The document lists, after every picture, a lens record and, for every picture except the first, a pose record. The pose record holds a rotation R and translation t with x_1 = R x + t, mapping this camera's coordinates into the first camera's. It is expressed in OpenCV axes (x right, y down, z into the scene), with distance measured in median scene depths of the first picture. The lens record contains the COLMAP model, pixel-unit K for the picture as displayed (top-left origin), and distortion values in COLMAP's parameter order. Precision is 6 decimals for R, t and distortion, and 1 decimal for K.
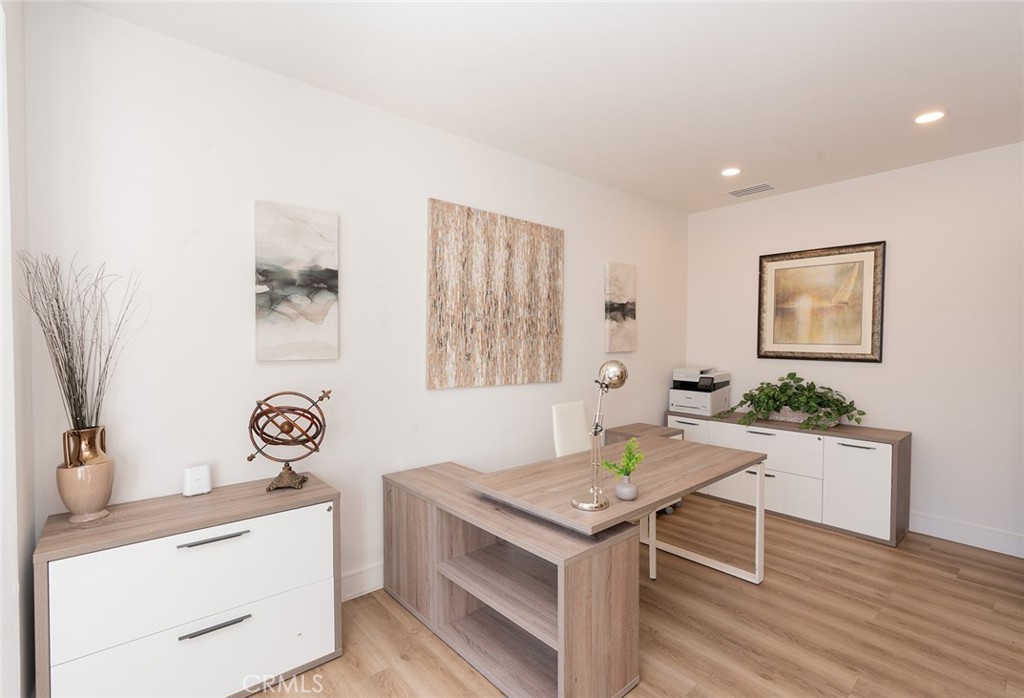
lens RADIAL K [[482.7, 0, 510.9], [0, 482.7, 349.7], [0, 0, 1]] dist [-0.001712, 0.000214]
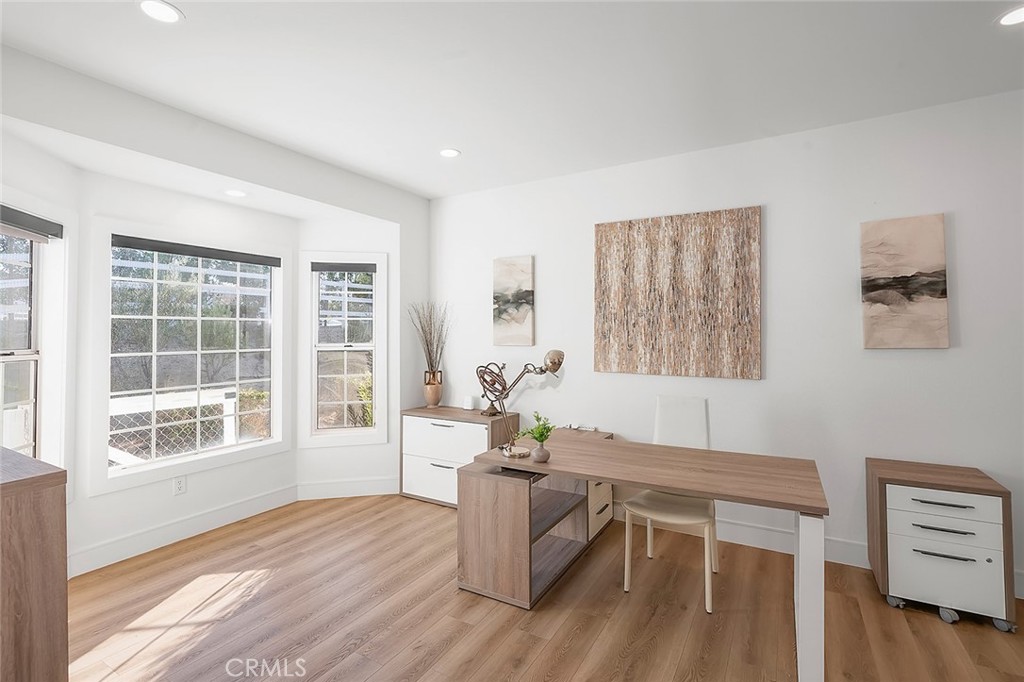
lens RADIAL K [[473.4, 0, 510.3], [0, 473.4, 334.3], [0, 0, 1]] dist [0.001464, 0.000252]
pose [[0.321100, -0.008366, -0.947008, 0.906212], [-0.015561, 0.999779, -0.014108, 0.003585], [0.946917, 0.019266, 0.320899, 0.355491]]
